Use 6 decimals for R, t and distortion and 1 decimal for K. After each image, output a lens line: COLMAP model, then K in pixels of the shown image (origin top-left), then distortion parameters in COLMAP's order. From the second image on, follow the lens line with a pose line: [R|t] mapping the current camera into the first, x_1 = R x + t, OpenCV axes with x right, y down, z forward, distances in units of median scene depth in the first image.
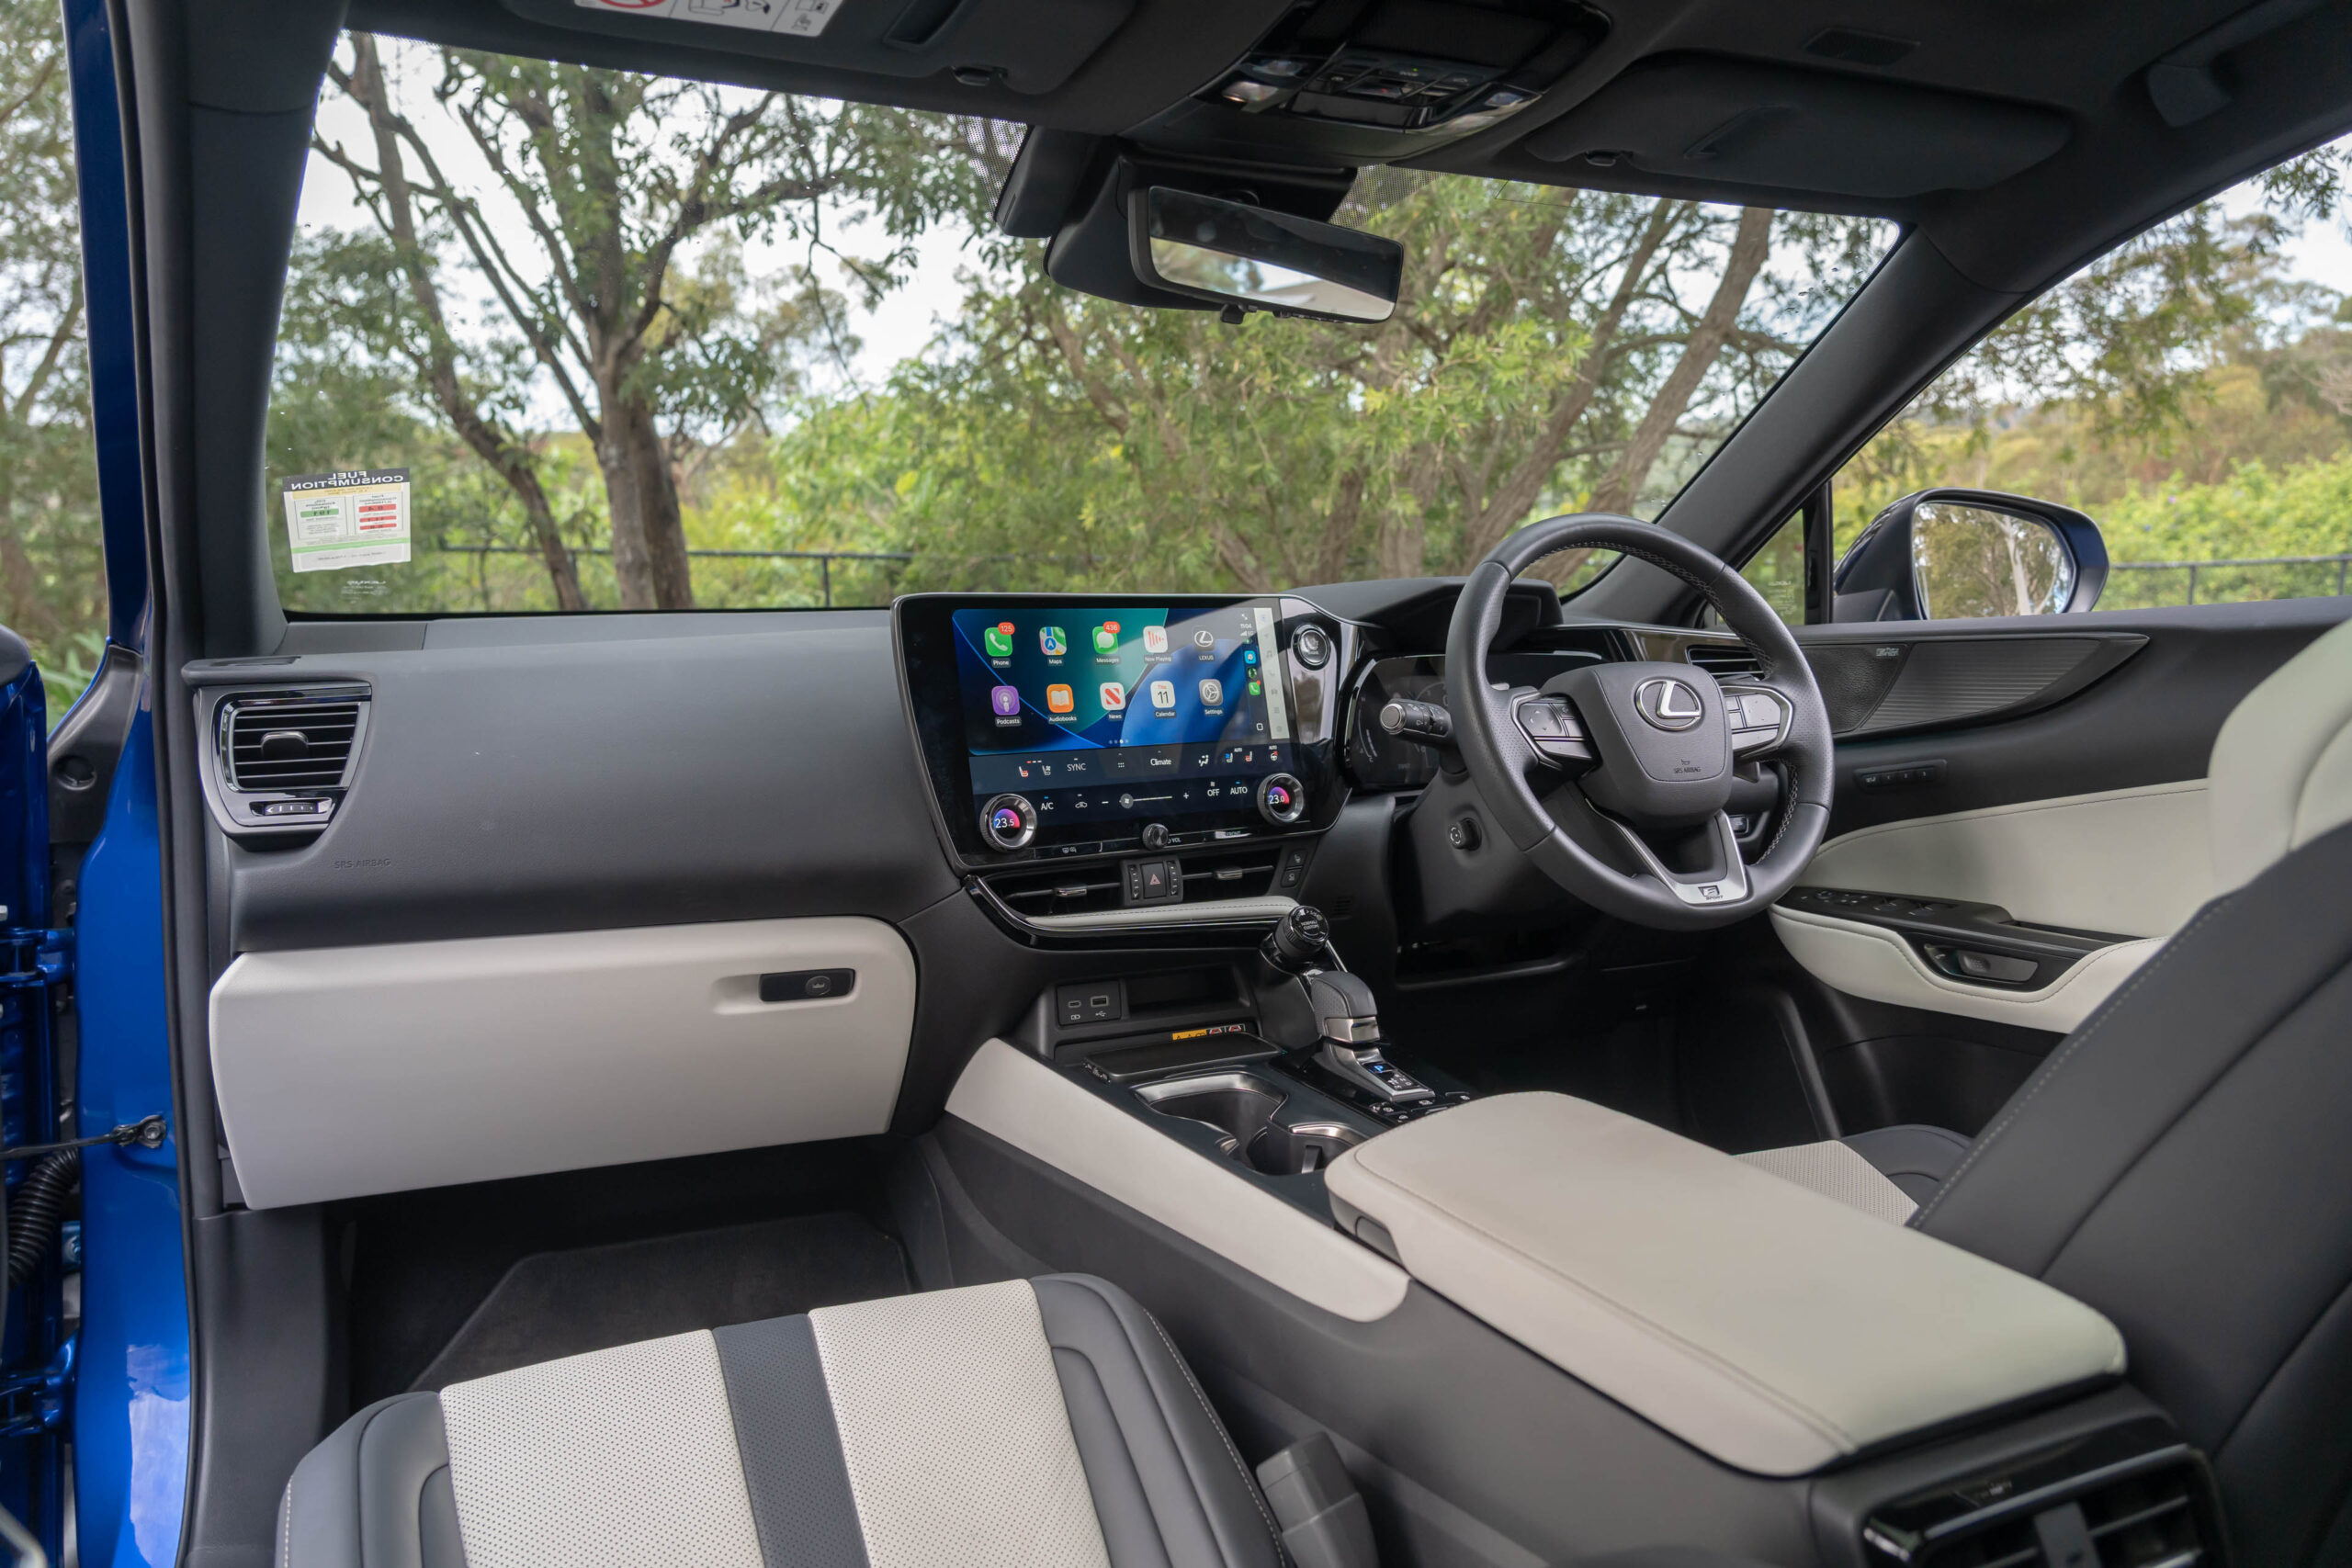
lens RADIAL K [[1576.3, 0, 1208.6], [0, 1576.3, 771.4], [0, 0, 1]] dist [-0.017725, 0.012779]
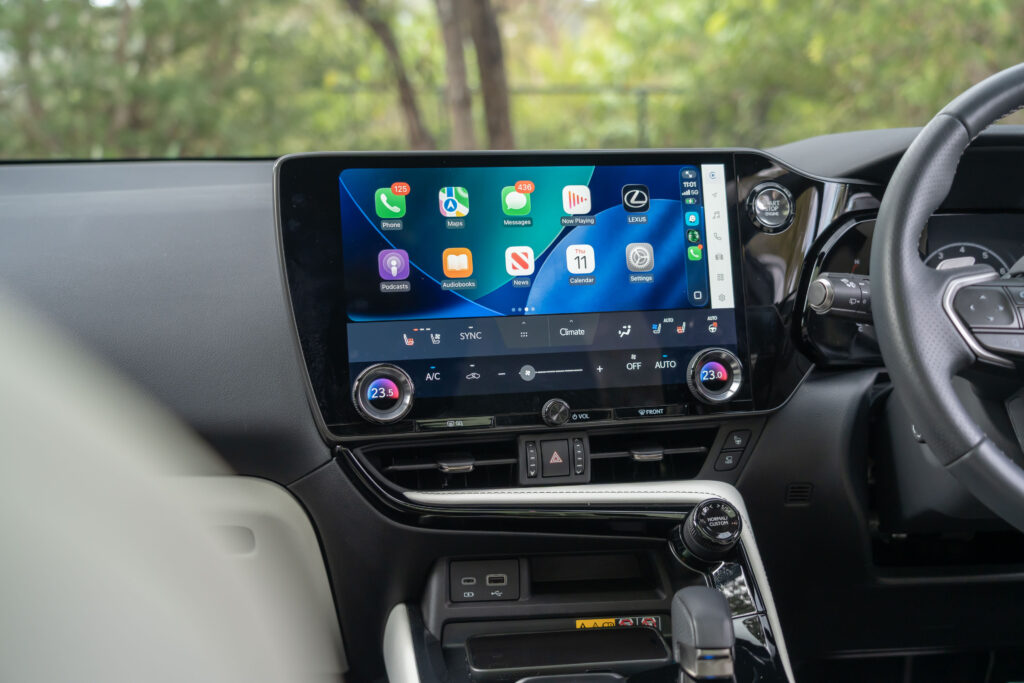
lens RADIAL K [[1331.4, 0, 545.1], [0, 1331.4, 339.2], [0, 0, 1]] dist [0.063154, 0.000000]
pose [[0.944681, 0.048302, -0.324415, 0.207450], [-0.031442, 0.997878, 0.057018, -0.045394], [0.326481, -0.043663, 0.944195, 0.243989]]
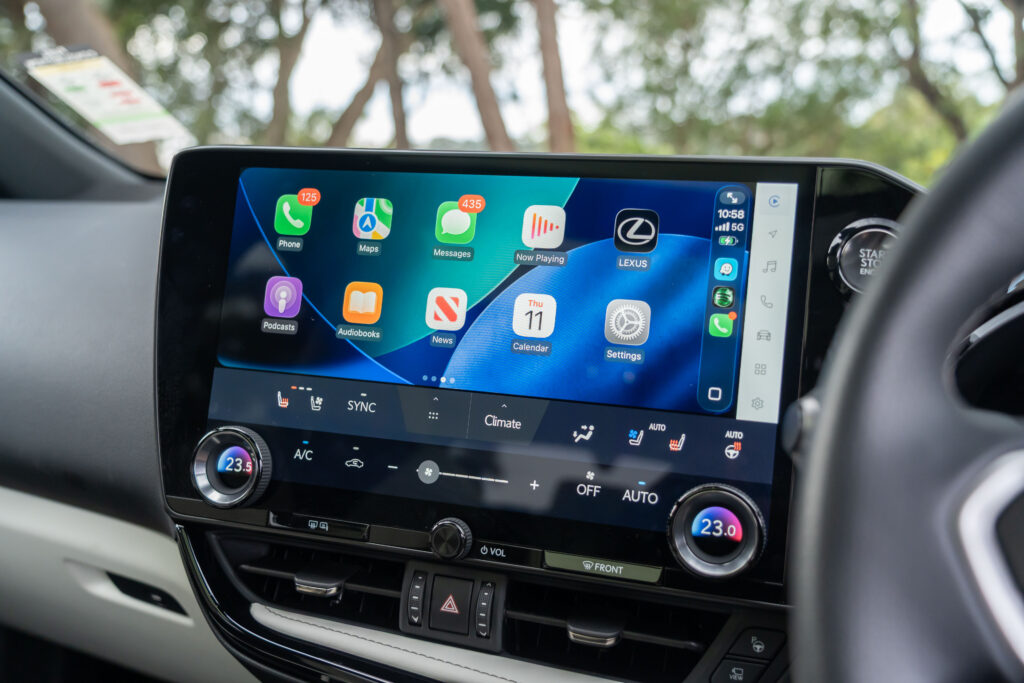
lens RADIAL K [[986.5, 0, 519.9], [0, 986.5, 341.7], [0, 0, 1]] dist [0.030892, 0.000000]
pose [[0.618667, 0.136702, -0.773669, 0.266828], [-0.119676, 0.989652, 0.079166, -0.068067], [0.776485, 0.043612, 0.628625, 0.745319]]
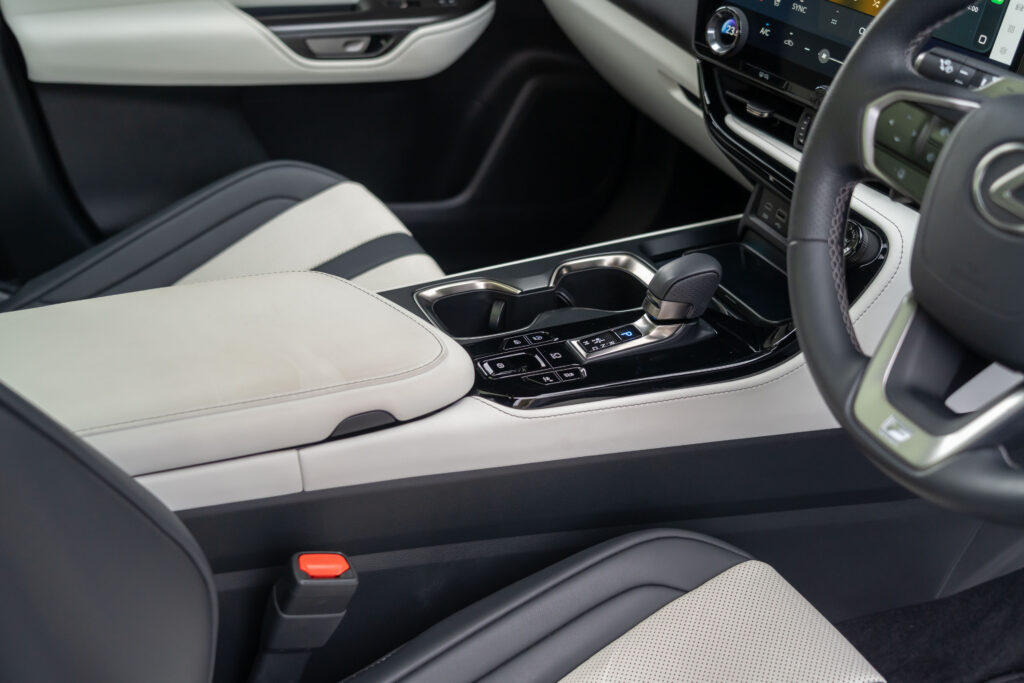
lens RADIAL K [[1274.7, 0, 536.9], [0, 1274.7, 342.2], [0, 0, 1]] dist [0.029423, 0.000000]
pose [[0.012603, 0.523712, -0.851802, 0.756856], [-0.134580, 0.845008, 0.517543, -0.231081], [0.990823, 0.108113, 0.081131, 0.731244]]
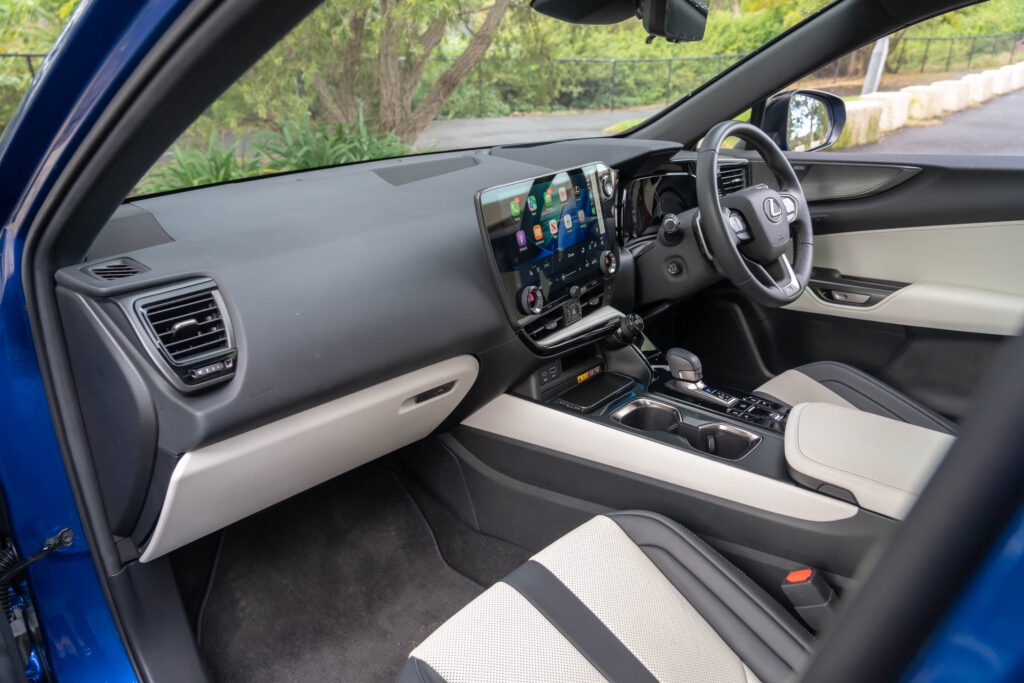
lens RADIAL K [[686.4, 0, 522.9], [0, 686.4, 331.7], [0, 0, 1]] dist [-0.017725, 0.012779]
pose [[0.924417, -0.141056, 0.354339, -0.416910], [0.045922, 0.963497, 0.263750, -0.147717], [-0.378608, -0.227543, 0.897151, 0.184927]]
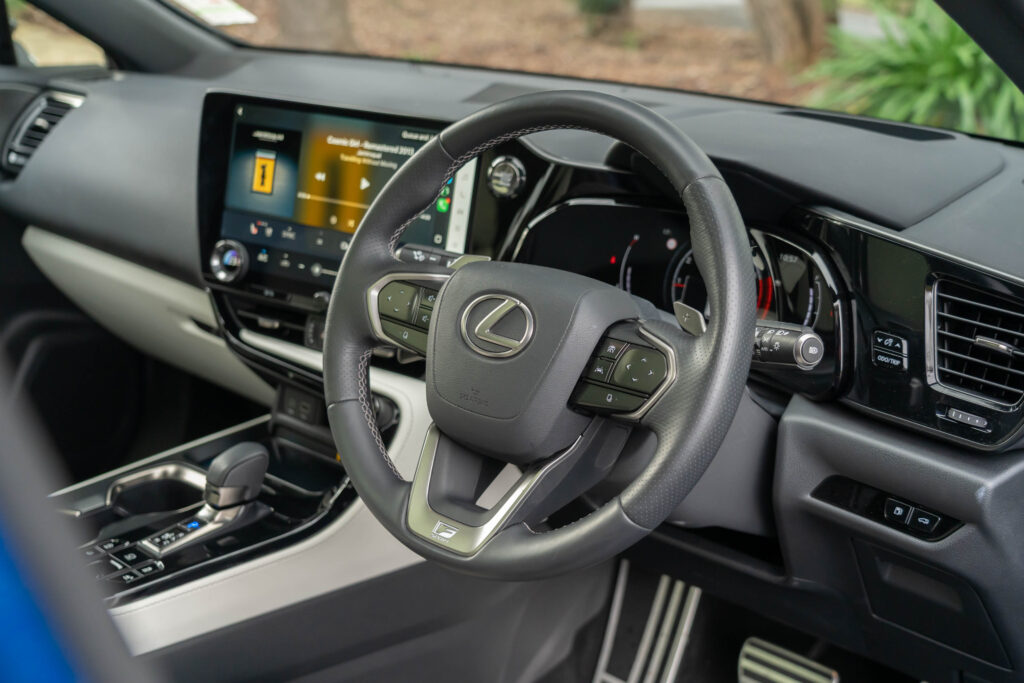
lens RADIAL K [[1199.4, 0, 521.5], [0, 1199.4, 352.9], [0, 0, 1]] dist [0.065284, 0.000000]
pose [[0.429981, 0.320484, -0.844042, 0.843568], [-0.126995, 0.947051, 0.294902, -0.220768], [0.893862, -0.019613, 0.447914, 0.682059]]
